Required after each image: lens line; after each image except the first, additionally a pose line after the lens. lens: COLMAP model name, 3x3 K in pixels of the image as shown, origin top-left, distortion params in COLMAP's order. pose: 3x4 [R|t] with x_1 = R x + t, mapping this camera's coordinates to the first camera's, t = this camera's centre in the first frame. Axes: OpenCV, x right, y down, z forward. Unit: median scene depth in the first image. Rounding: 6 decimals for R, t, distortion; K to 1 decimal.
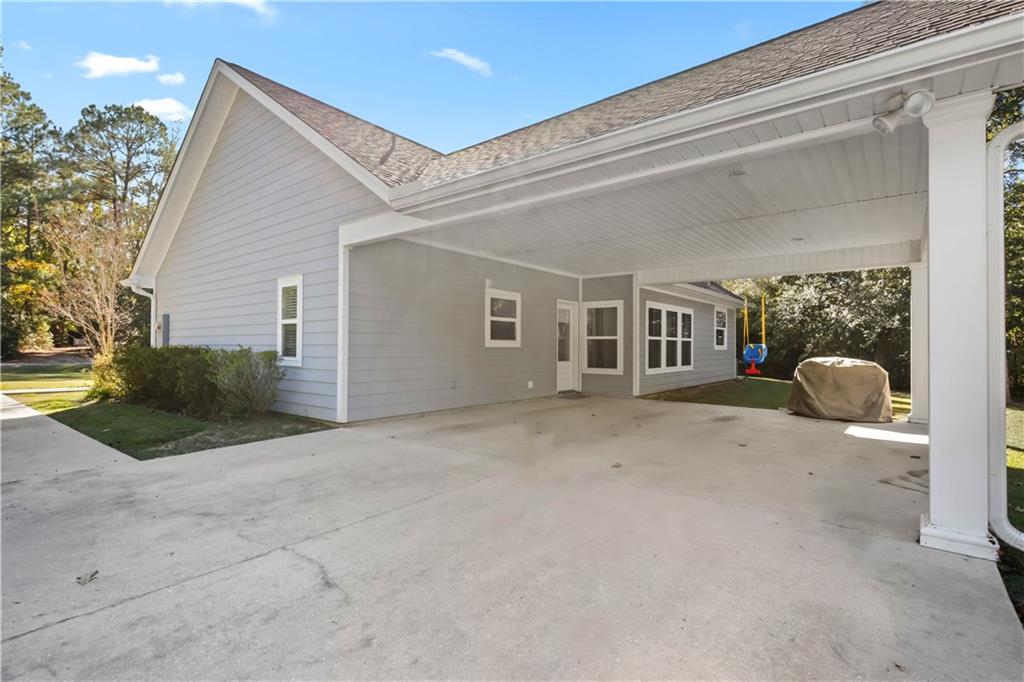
lens RADIAL K [[475.6, 0, 515.4], [0, 475.6, 330.2], [0, 0, 1]] dist [-0.000097, 0.000806]
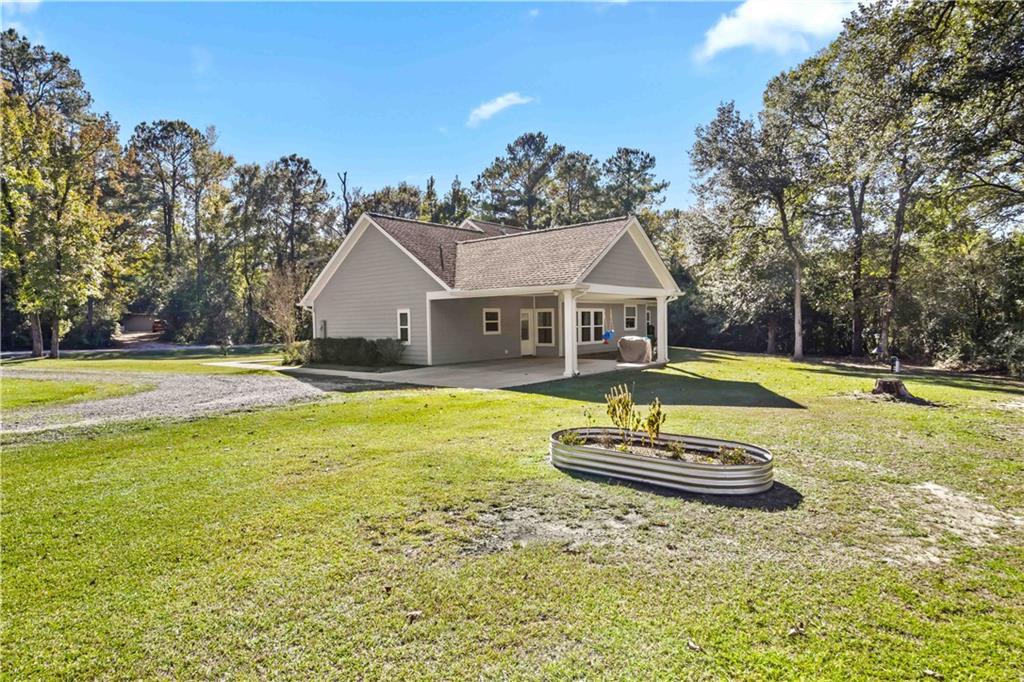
lens RADIAL K [[582.7, 0, 510.9], [0, 582.7, 339.0], [0, 0, 1]] dist [-0.000406, -0.000017]
pose [[0.998578, -0.021920, -0.048586, 0.164717], [0.025101, 0.997513, 0.065861, -0.101396], [0.047021, -0.066987, 0.996645, -1.440020]]
